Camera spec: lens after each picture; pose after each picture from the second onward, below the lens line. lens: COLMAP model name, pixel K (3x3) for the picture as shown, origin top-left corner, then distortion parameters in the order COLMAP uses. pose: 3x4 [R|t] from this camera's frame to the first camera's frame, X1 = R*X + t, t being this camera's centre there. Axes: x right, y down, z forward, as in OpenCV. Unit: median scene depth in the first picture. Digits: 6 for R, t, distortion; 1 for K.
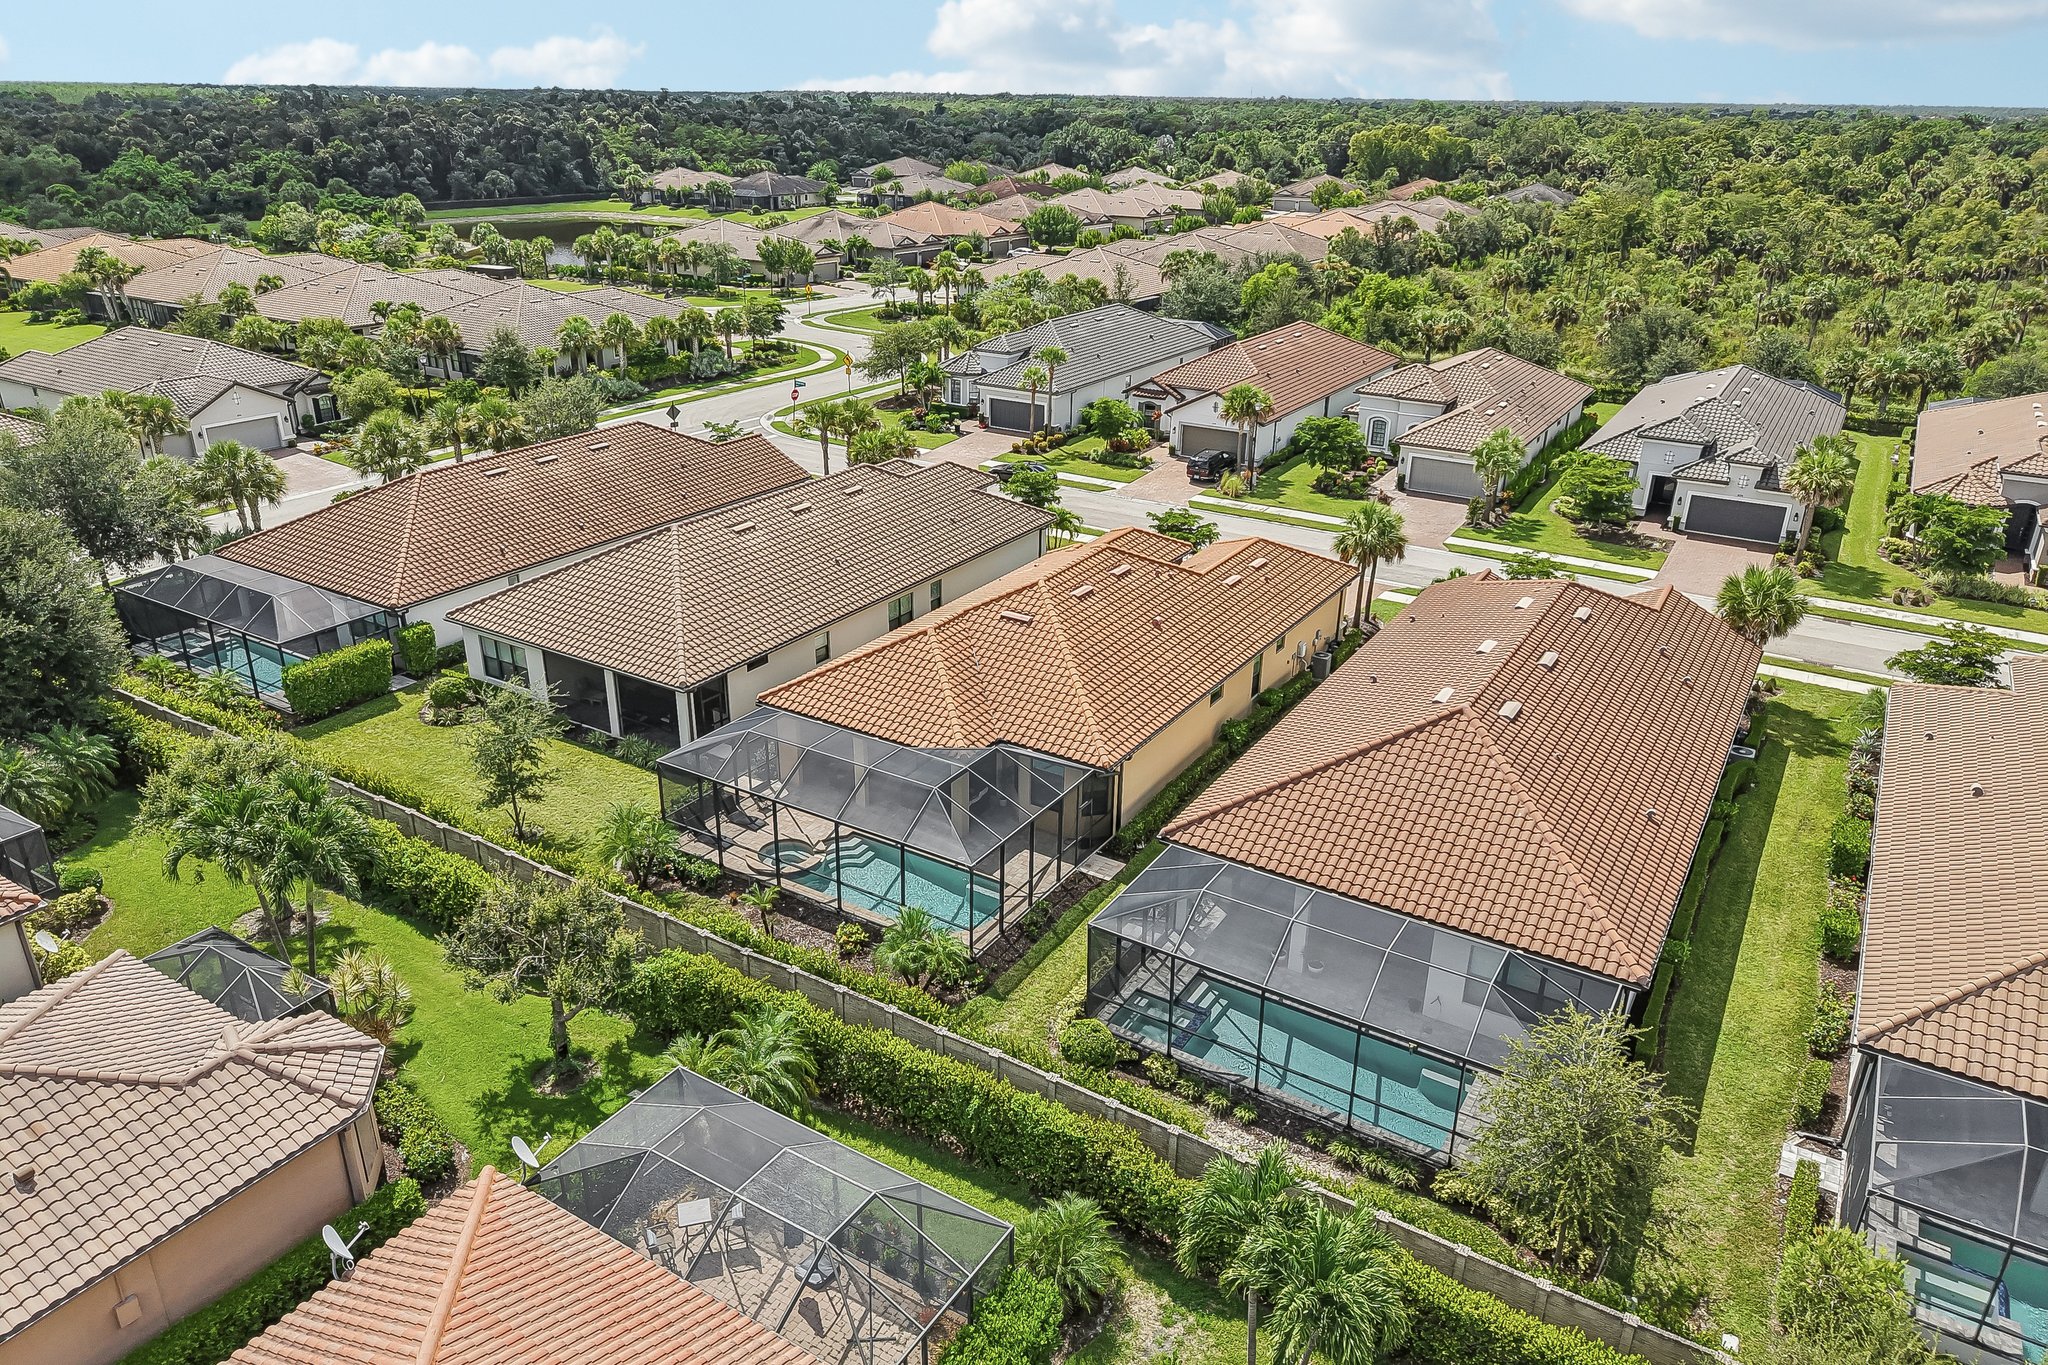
lens RADIAL K [[1338.3, 0, 1024.0], [0, 1338.3, 682.5], [0, 0, 1]] dist [0.145008, -0.224184]
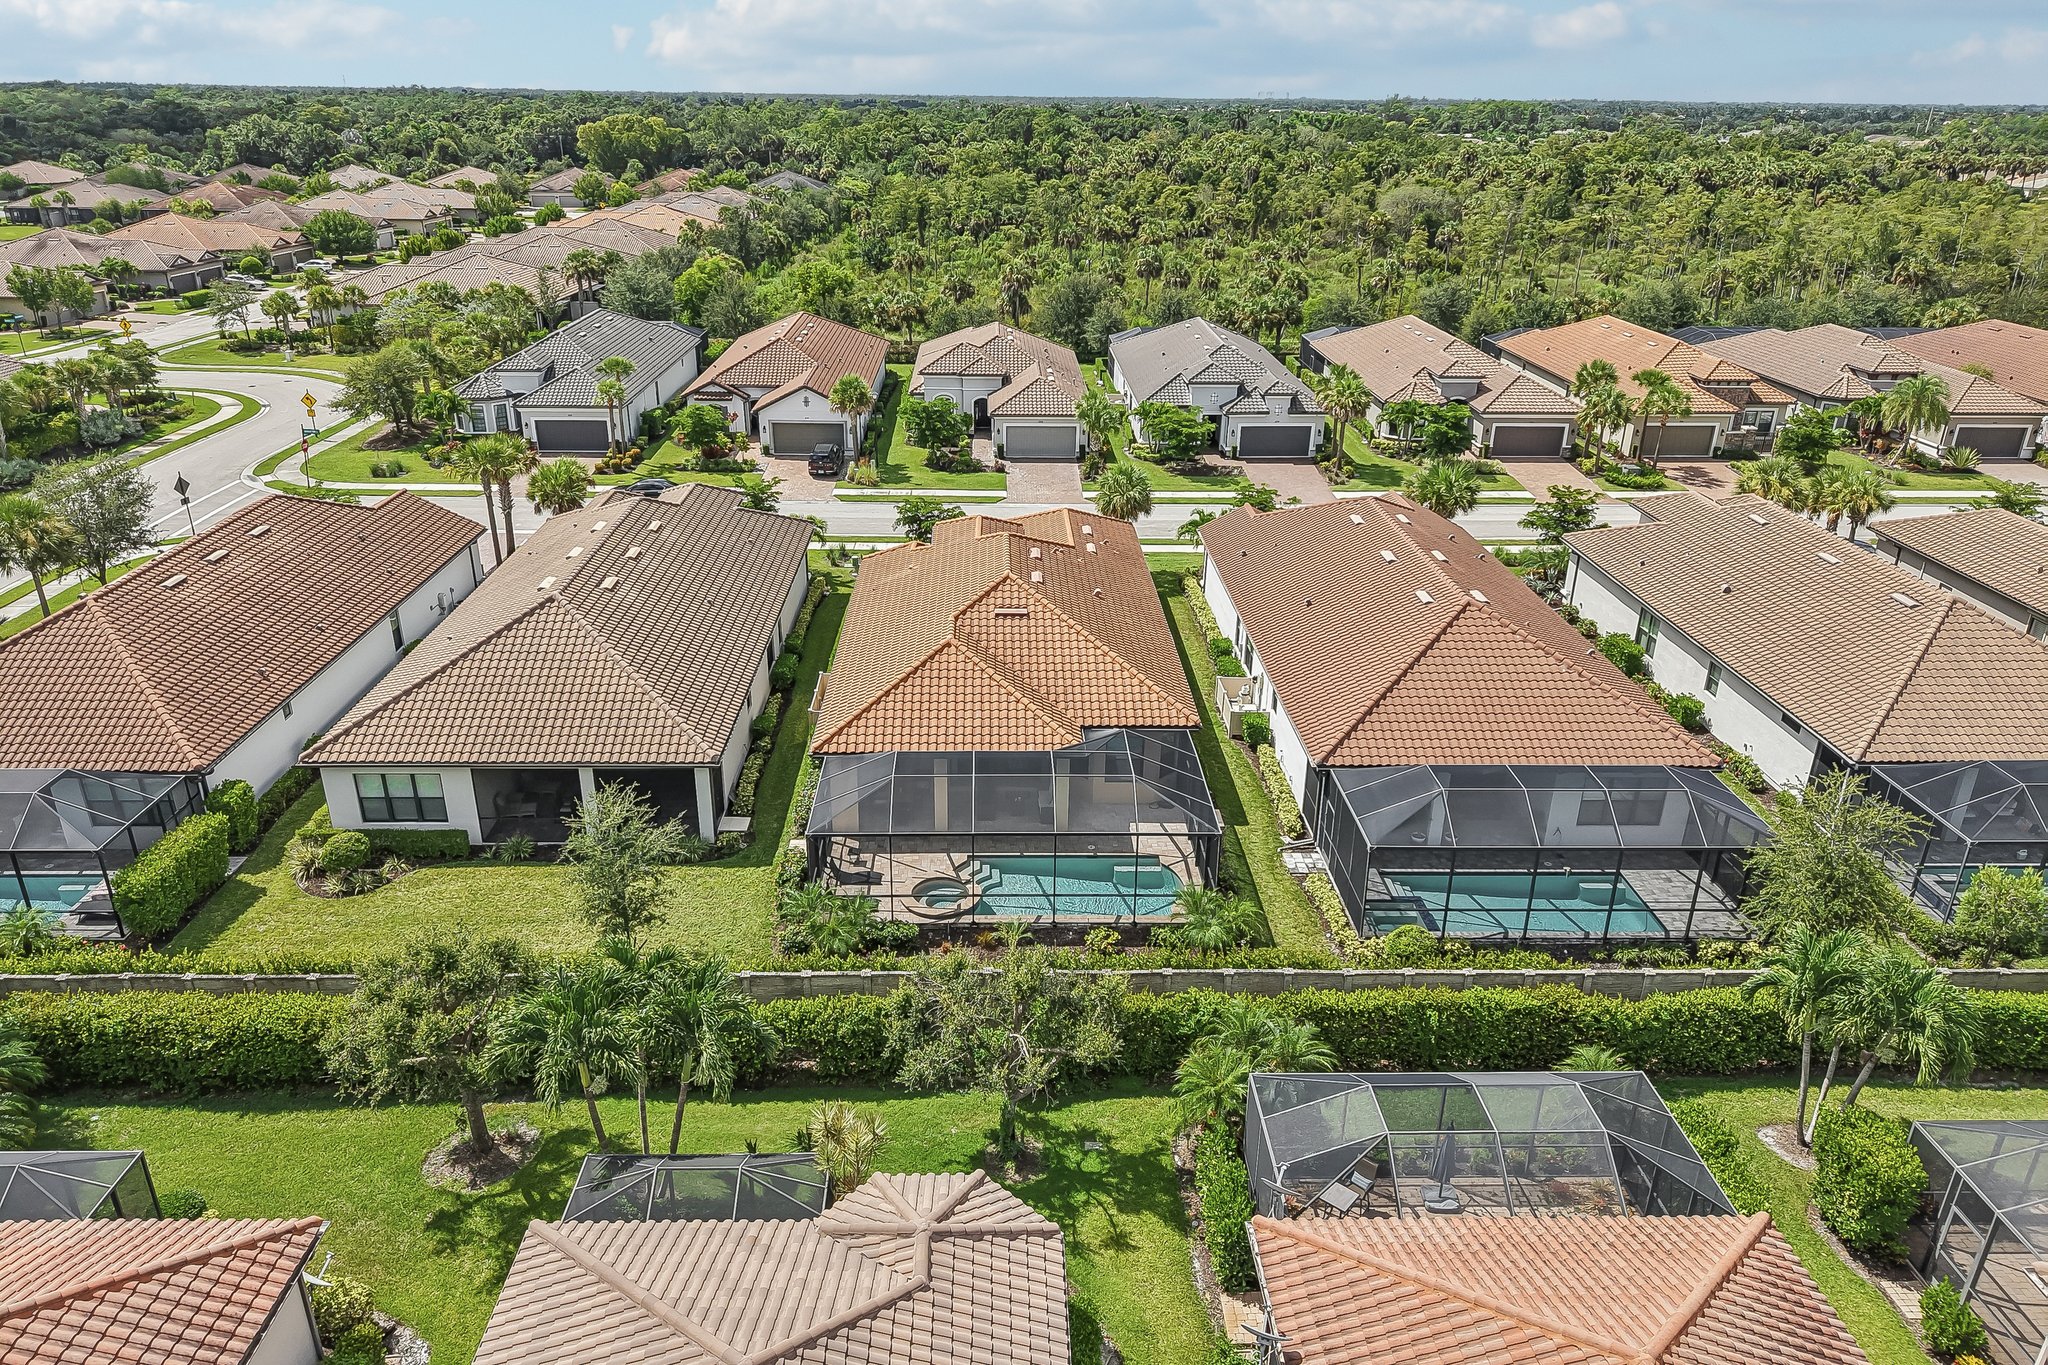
lens RADIAL K [[1364.1, 0, 1011.9], [0, 1364.1, 685.2], [0, 0, 1]] dist [0.046260, -0.071182]
pose [[0.835307, -0.222021, 0.502960, -0.576118], [0.218654, 0.973527, 0.066606, -0.068686], [-0.504433, 0.054338, 0.861739, 0.132473]]
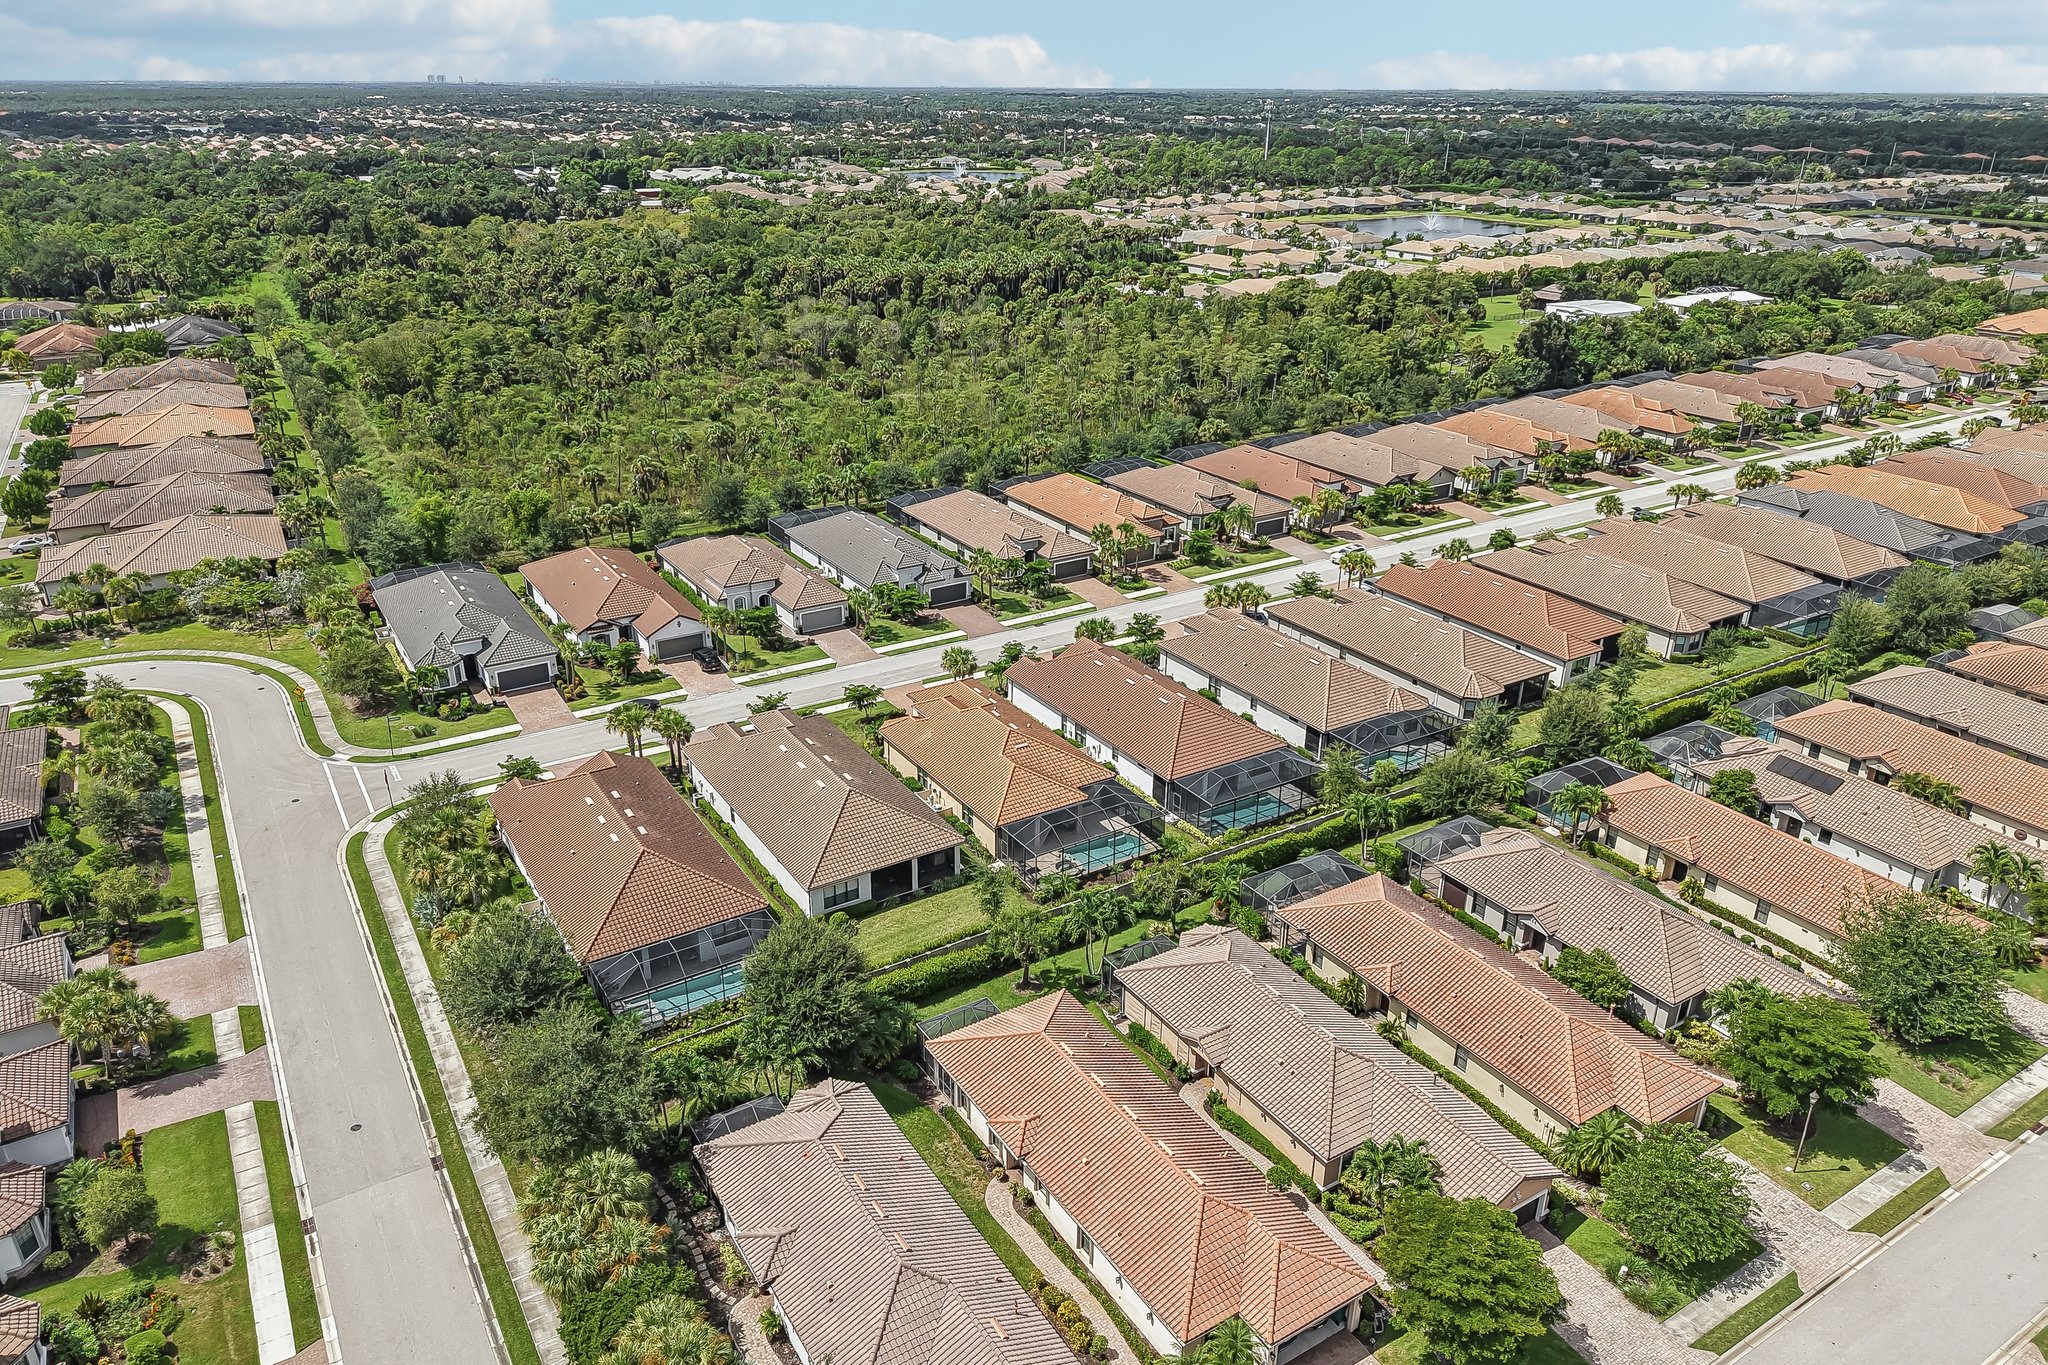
lens RADIAL K [[1364.1, 0, 1011.9], [0, 1364.1, 685.2], [0, 0, 1]] dist [0.046260, -0.071182]
pose [[0.435969, -0.370934, 0.819963, -2.016933], [0.356326, 0.907798, 0.221212, -0.711191], [-0.826415, 0.195733, 0.527945, -0.247636]]
